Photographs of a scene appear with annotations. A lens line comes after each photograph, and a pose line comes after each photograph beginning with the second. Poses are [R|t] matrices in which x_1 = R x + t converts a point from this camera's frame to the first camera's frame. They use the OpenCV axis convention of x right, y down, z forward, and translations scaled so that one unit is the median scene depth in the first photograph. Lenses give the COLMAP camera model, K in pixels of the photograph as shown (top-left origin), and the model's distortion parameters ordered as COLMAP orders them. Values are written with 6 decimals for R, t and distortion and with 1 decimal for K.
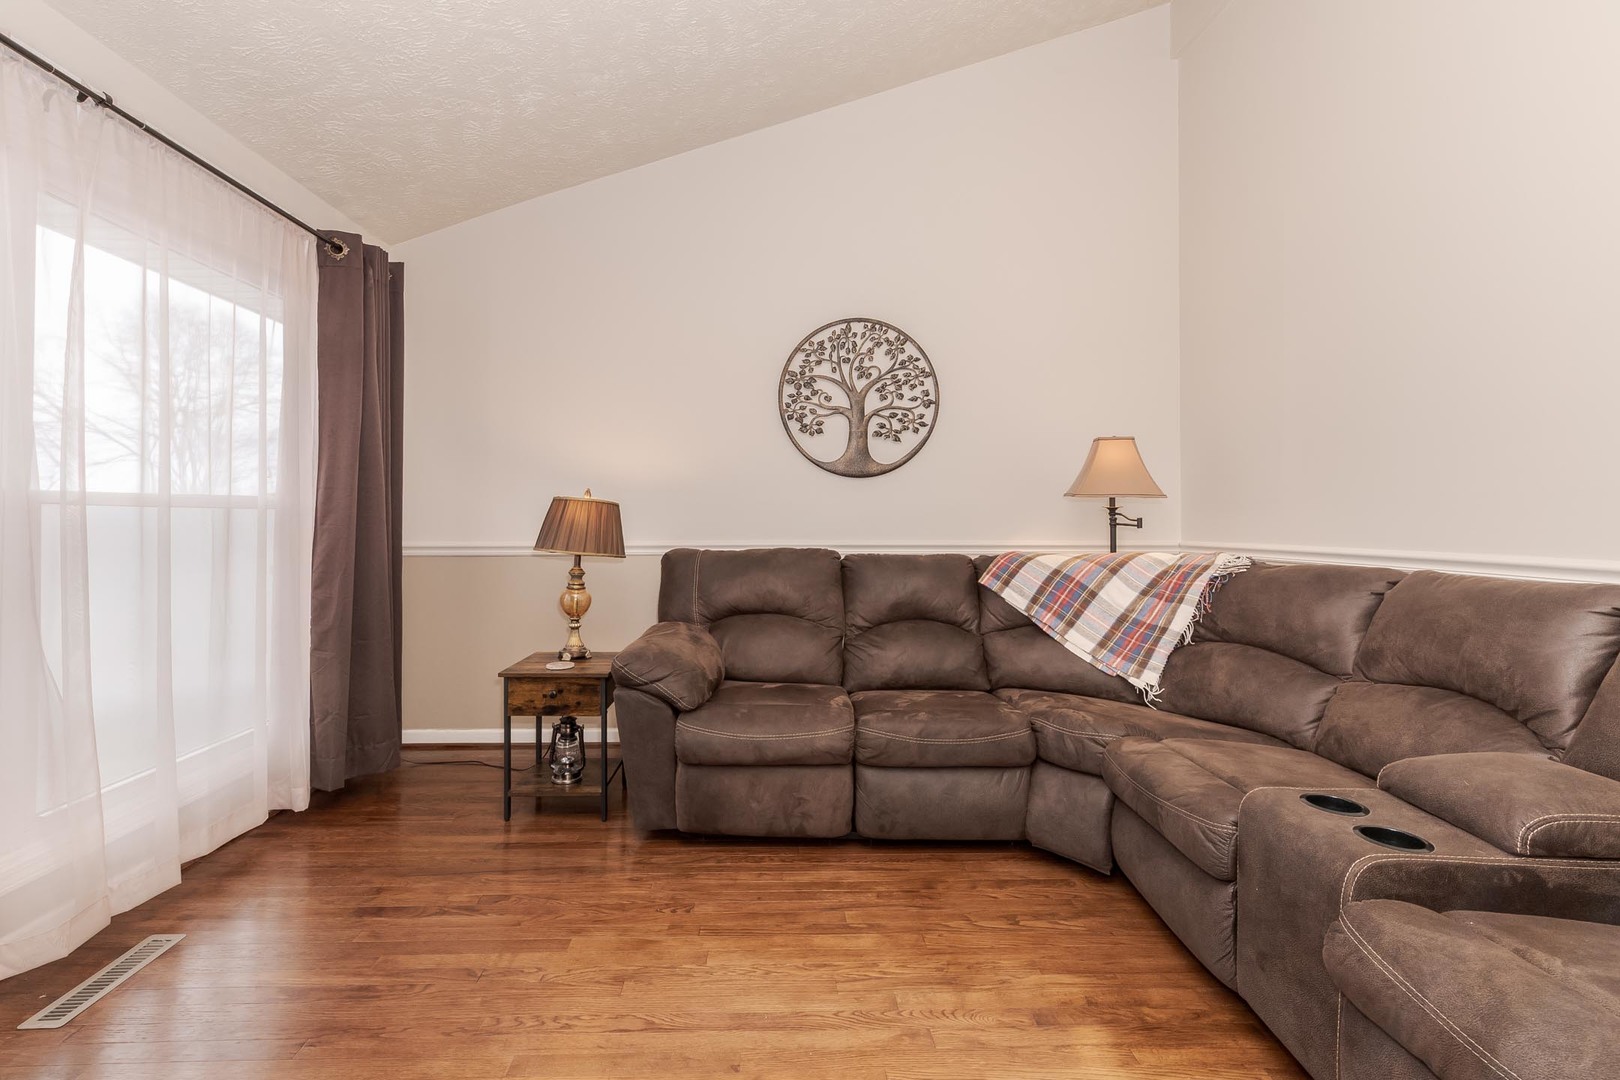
lens RADIAL K [[692.3, 0, 775.3], [0, 692.3, 502.2], [0, 0, 1]] dist [0.004645, -0.000602]
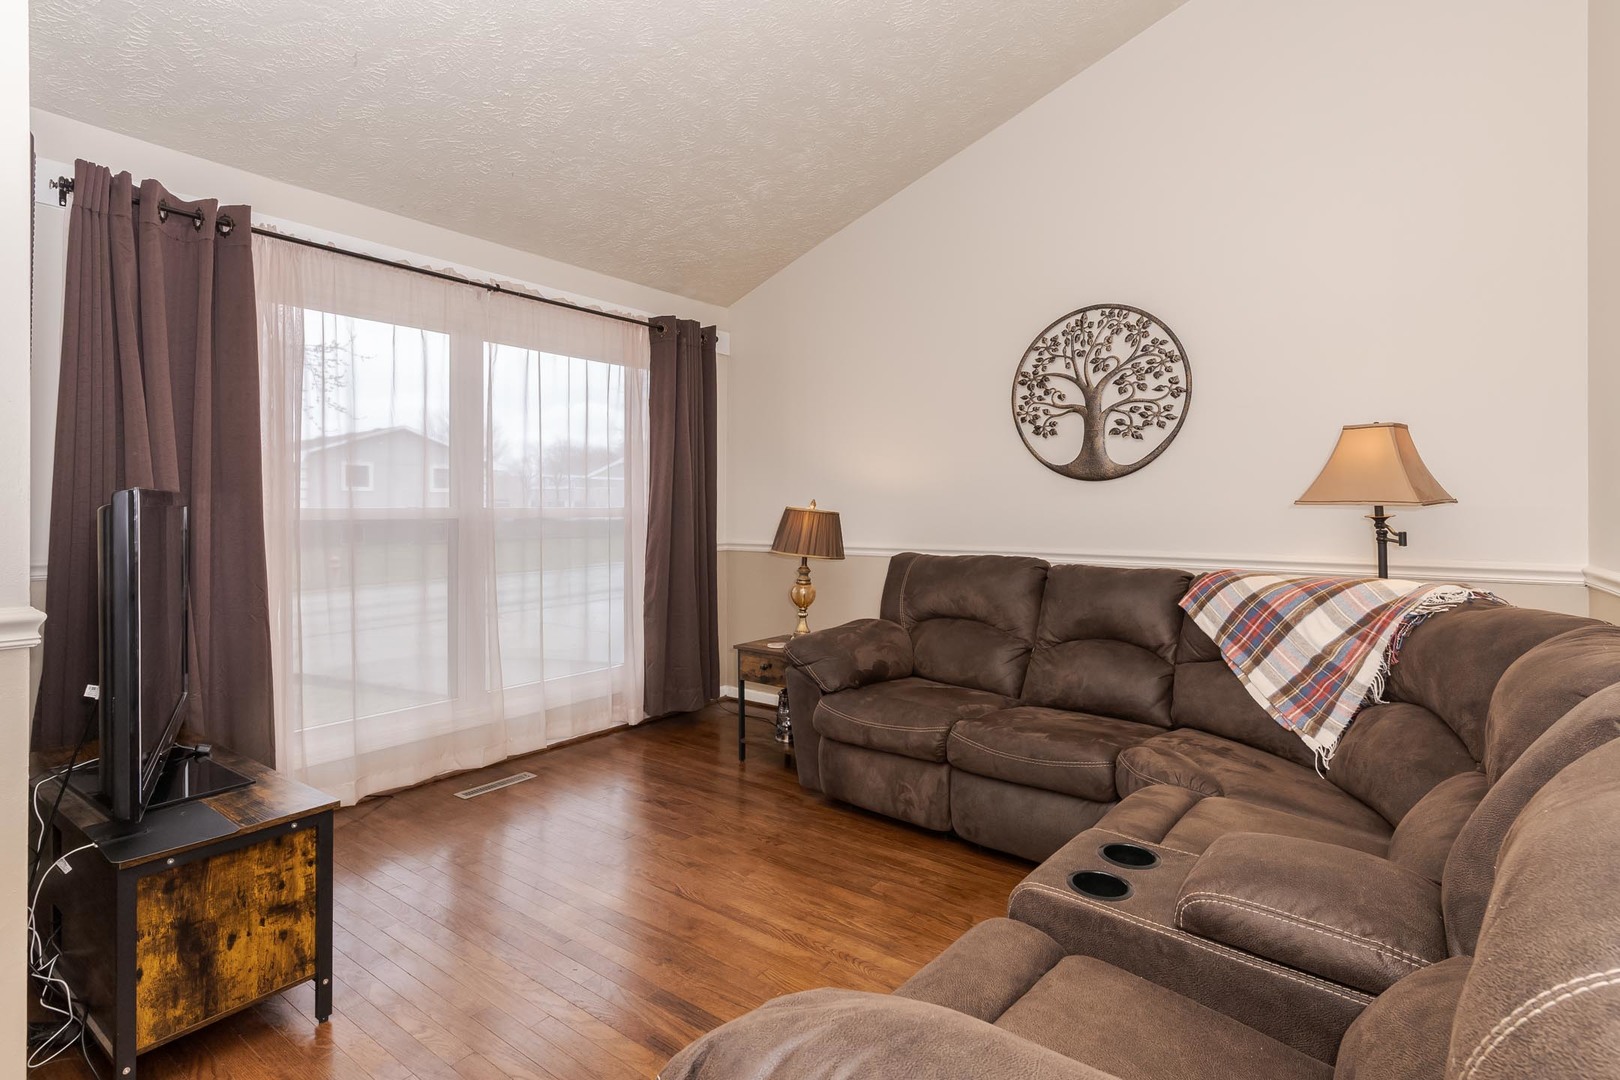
lens RADIAL K [[786.7, 0, 833.6], [0, 786.7, 493.6], [0, 0, 1]] dist [0.003903, 0.001359]
pose [[0.792543, -0.012933, -0.609679, 0.586299], [0.017974, 0.999836, 0.002156, -0.033038], [0.609551, -0.012667, 0.792646, -0.040836]]
